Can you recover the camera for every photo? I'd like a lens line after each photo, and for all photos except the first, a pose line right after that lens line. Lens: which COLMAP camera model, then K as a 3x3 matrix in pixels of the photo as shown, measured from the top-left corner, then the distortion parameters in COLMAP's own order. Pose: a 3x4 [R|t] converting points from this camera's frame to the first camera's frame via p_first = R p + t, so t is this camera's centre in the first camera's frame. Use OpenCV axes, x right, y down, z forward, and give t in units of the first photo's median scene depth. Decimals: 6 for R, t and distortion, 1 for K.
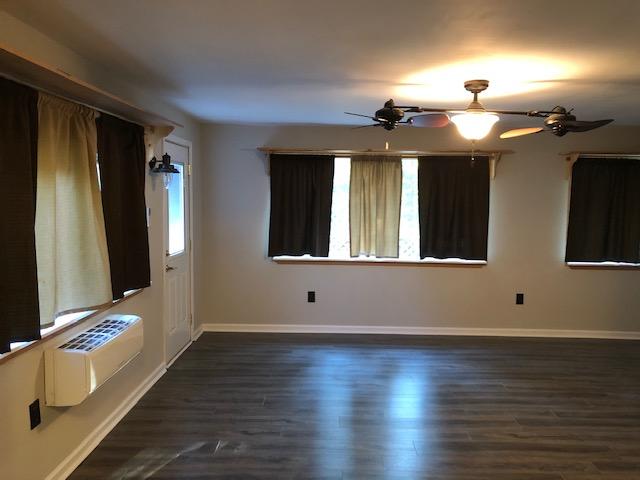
lens RADIAL K [[507.8, 0, 322.2], [0, 507.8, 237.0], [0, 0, 1]] dist [-0.006277, -0.007986]
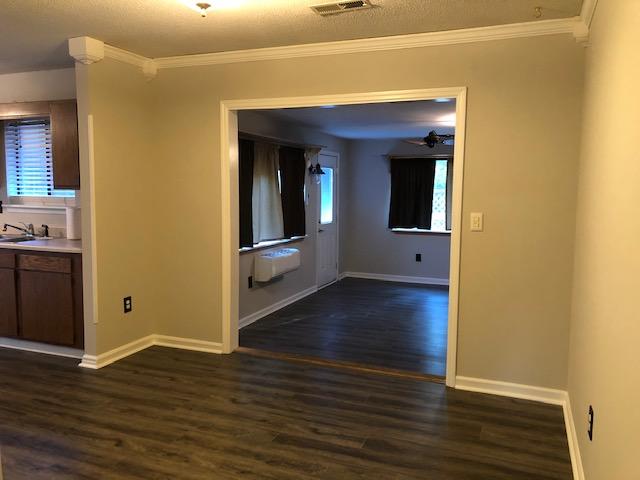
lens RADIAL K [[507.8, 0, 322.2], [0, 507.8, 237.0], [0, 0, 1]] dist [-0.006277, -0.007986]
pose [[0.934244, 0.026531, -0.355647, 0.278992], [-0.022000, 0.999617, 0.016778, 0.050337], [0.355956, -0.007850, 0.934470, -0.523961]]
